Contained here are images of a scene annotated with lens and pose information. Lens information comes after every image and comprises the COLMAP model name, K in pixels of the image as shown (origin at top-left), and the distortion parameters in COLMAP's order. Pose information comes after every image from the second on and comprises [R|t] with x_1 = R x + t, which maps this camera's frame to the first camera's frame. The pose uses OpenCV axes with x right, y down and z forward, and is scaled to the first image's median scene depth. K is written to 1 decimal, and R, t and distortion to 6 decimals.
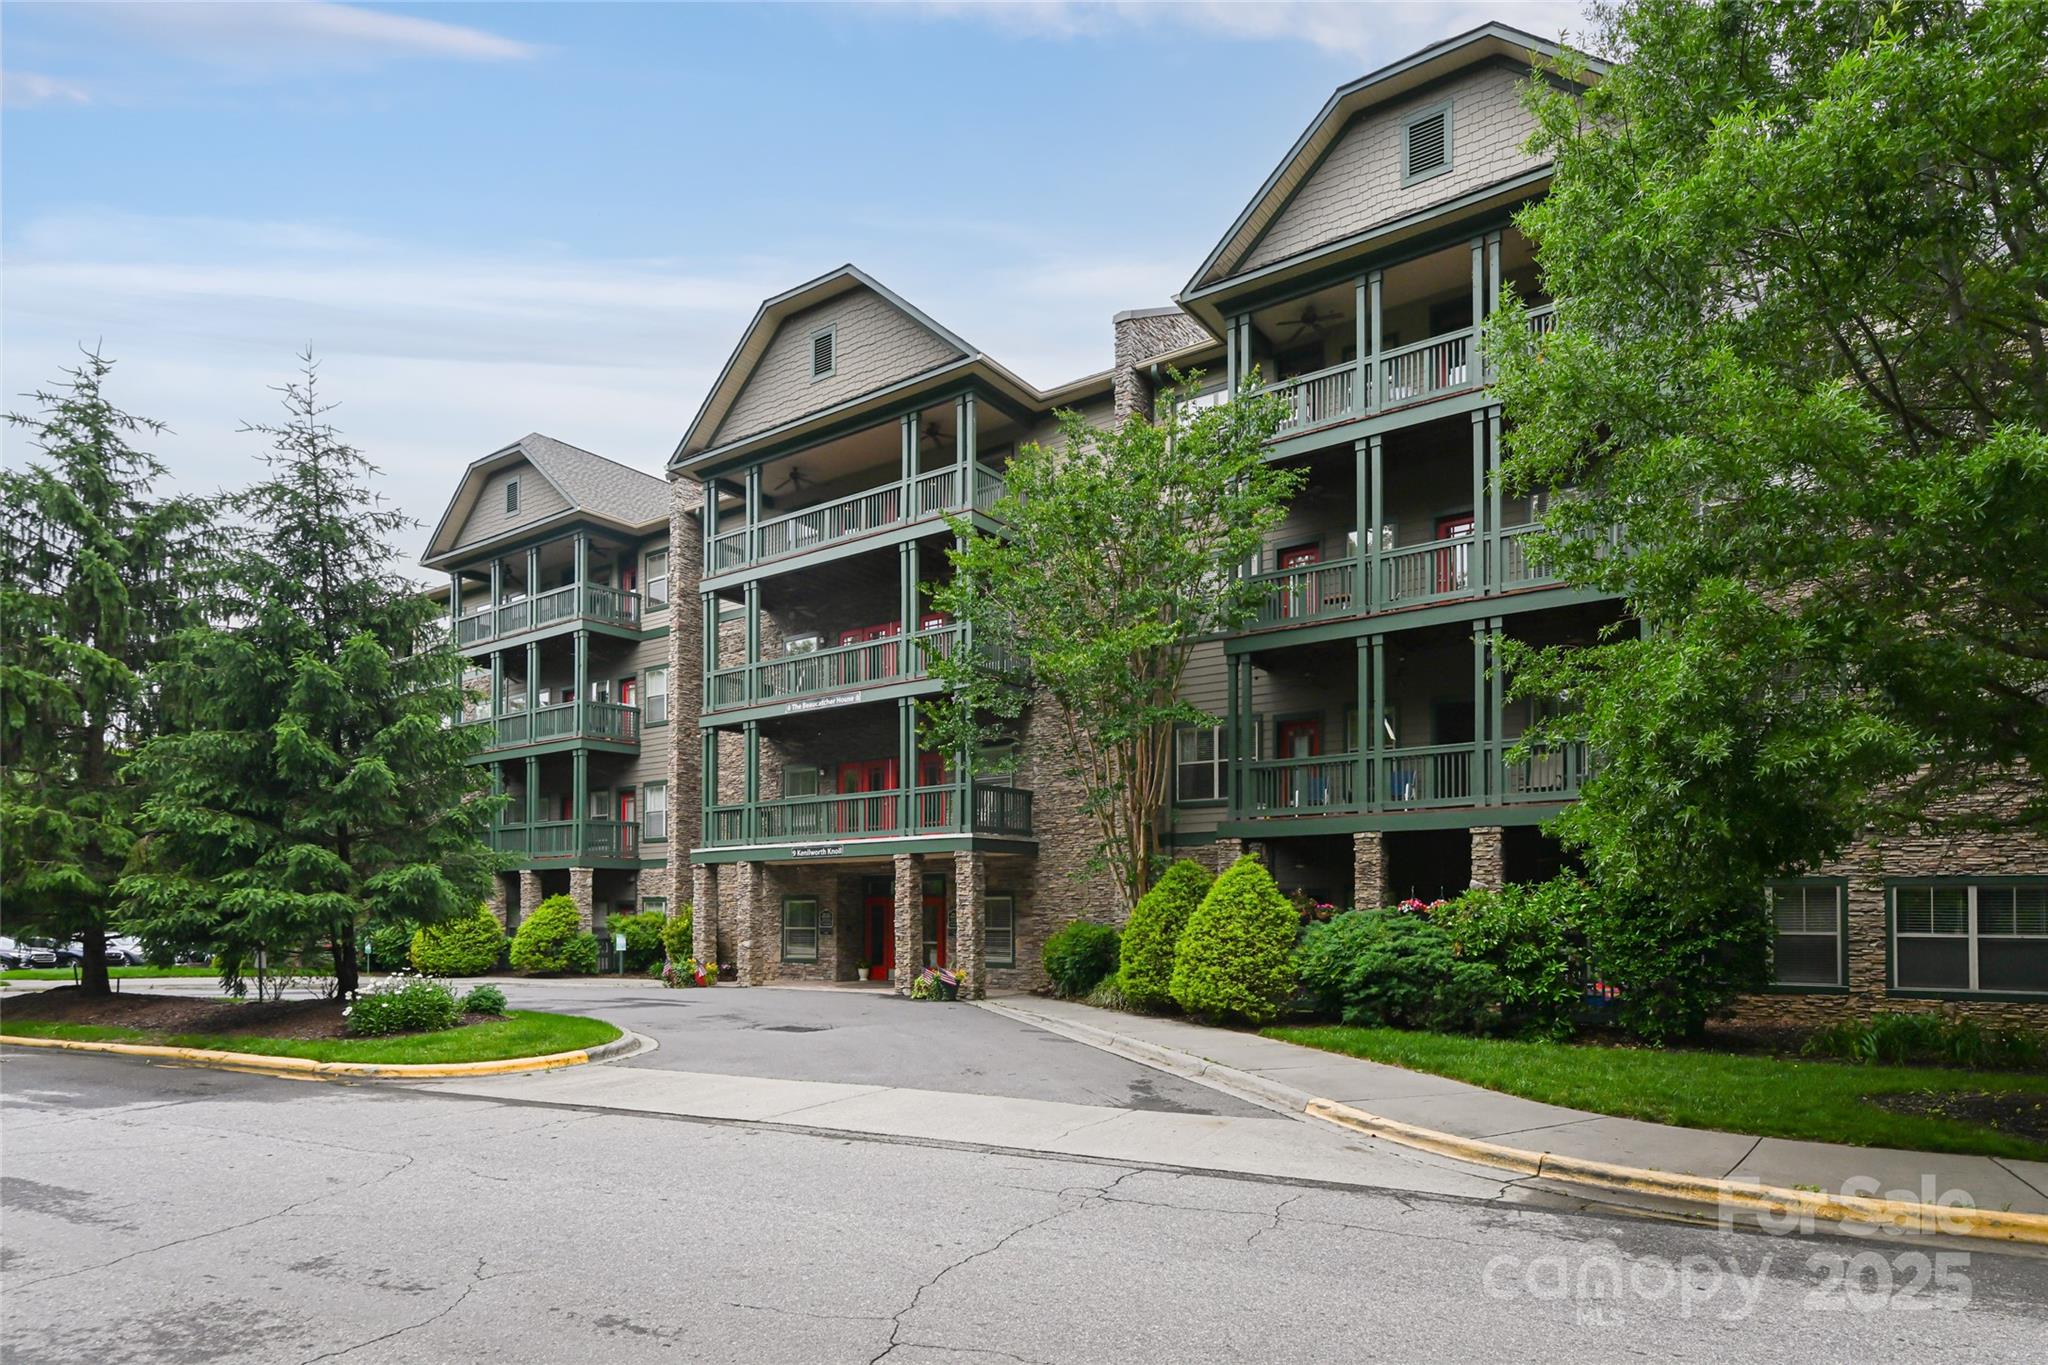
lens RADIAL K [[1081.8, 0, 1024.0], [0, 1081.8, 682.5], [0, 0, 1]] dist [0.000976, 0.000136]
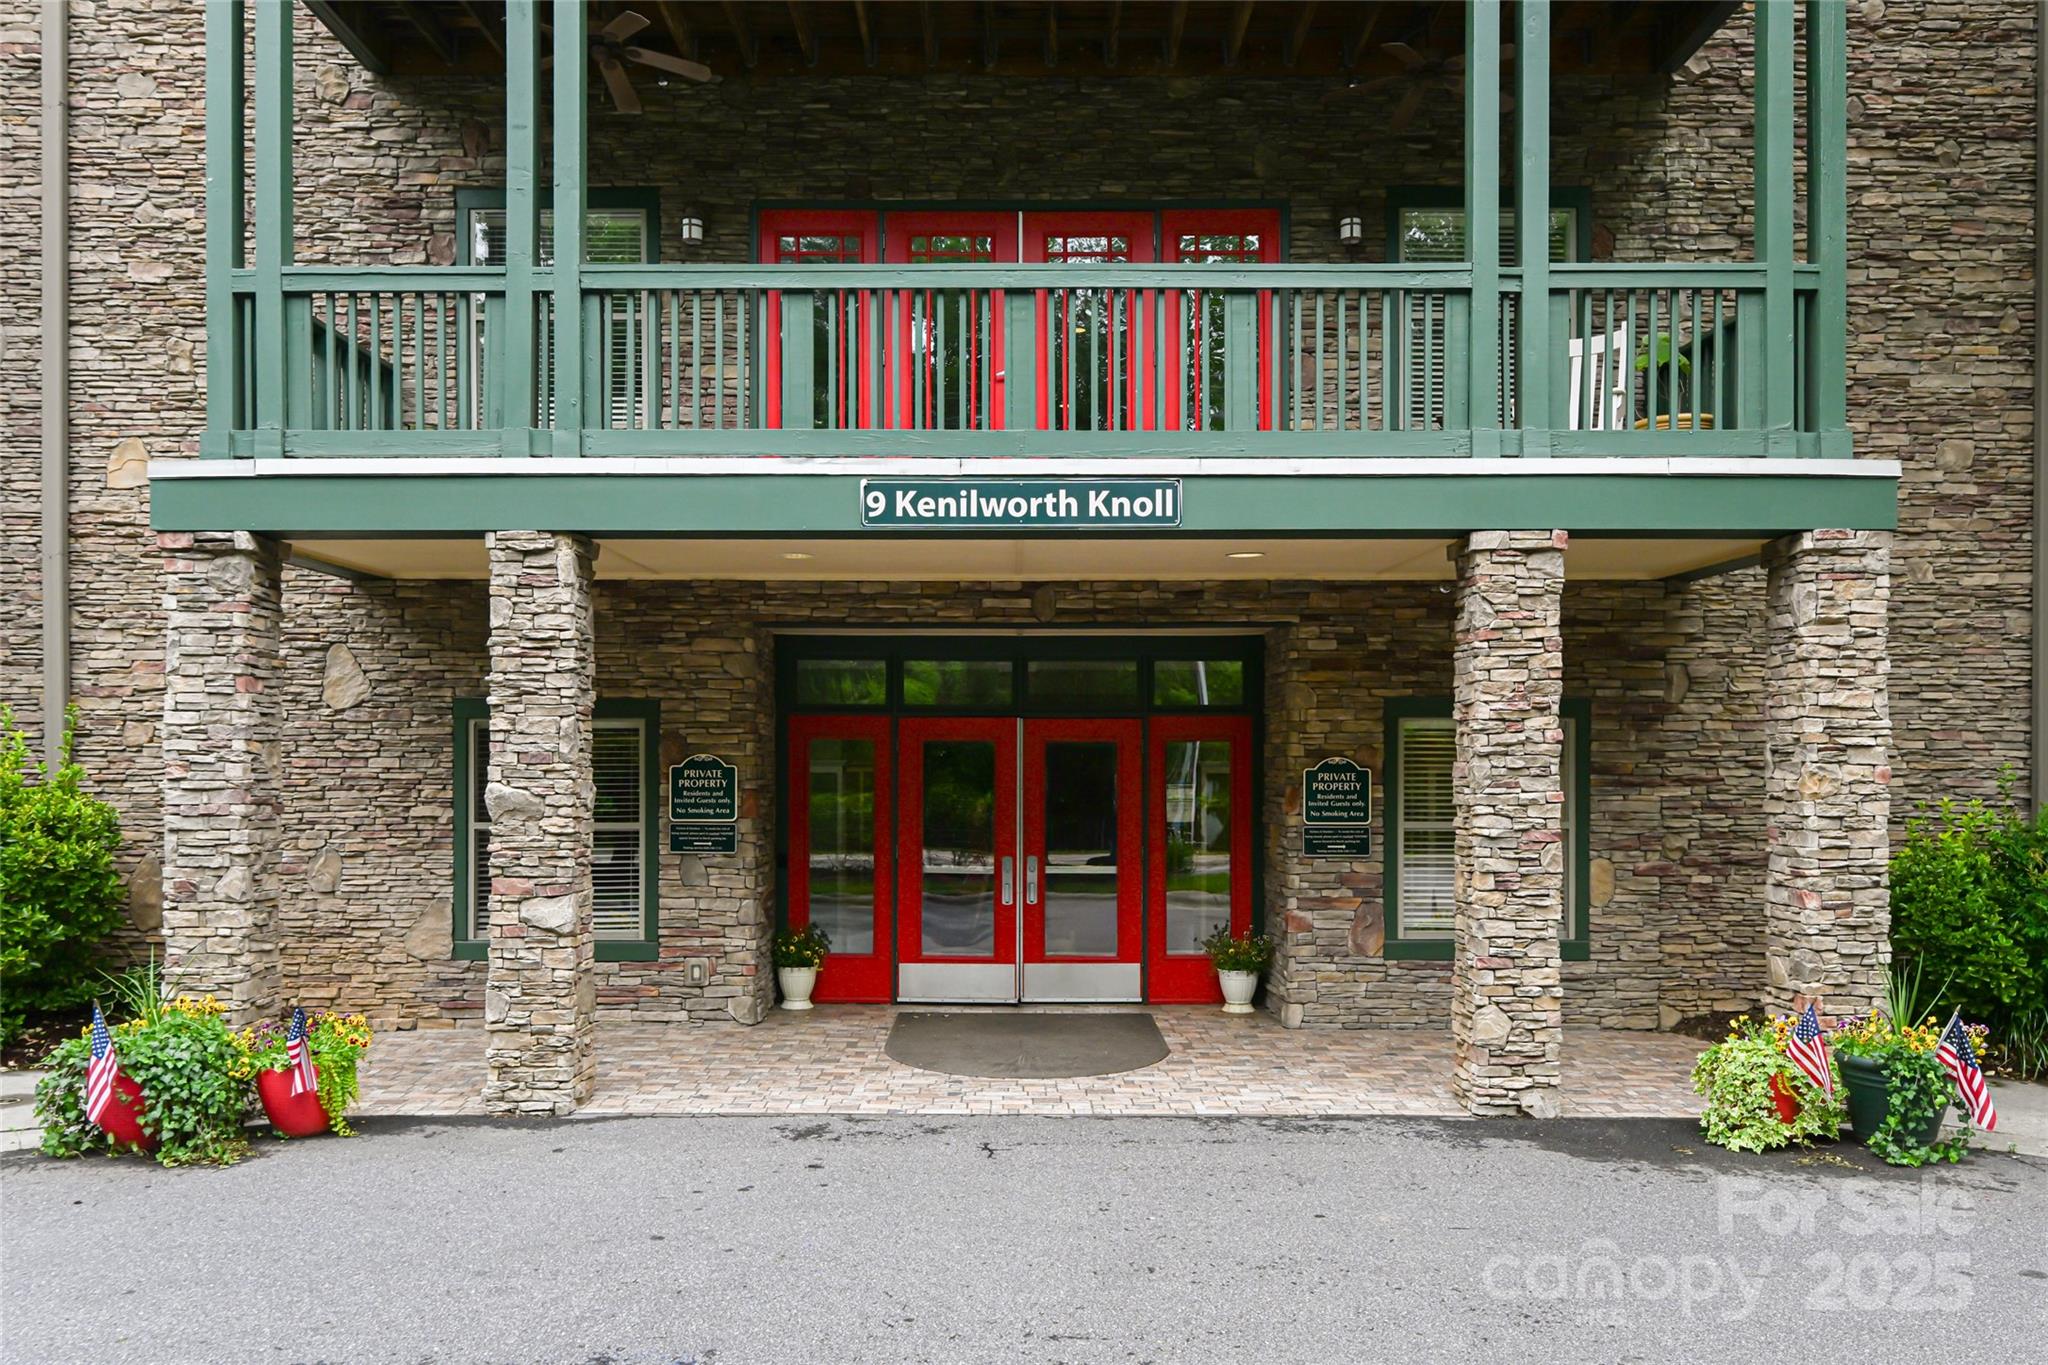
lens RADIAL K [[1417.8, 0, 1024.0], [0, 1417.8, 682.5], [0, 0, 1]] dist [-0.000342, -0.000587]
pose [[0.823252, 0.031489, 0.566802, -0.351020], [-0.121111, 0.985215, 0.121174, 0.156807], [-0.554606, -0.168403, 0.814894, 0.758331]]
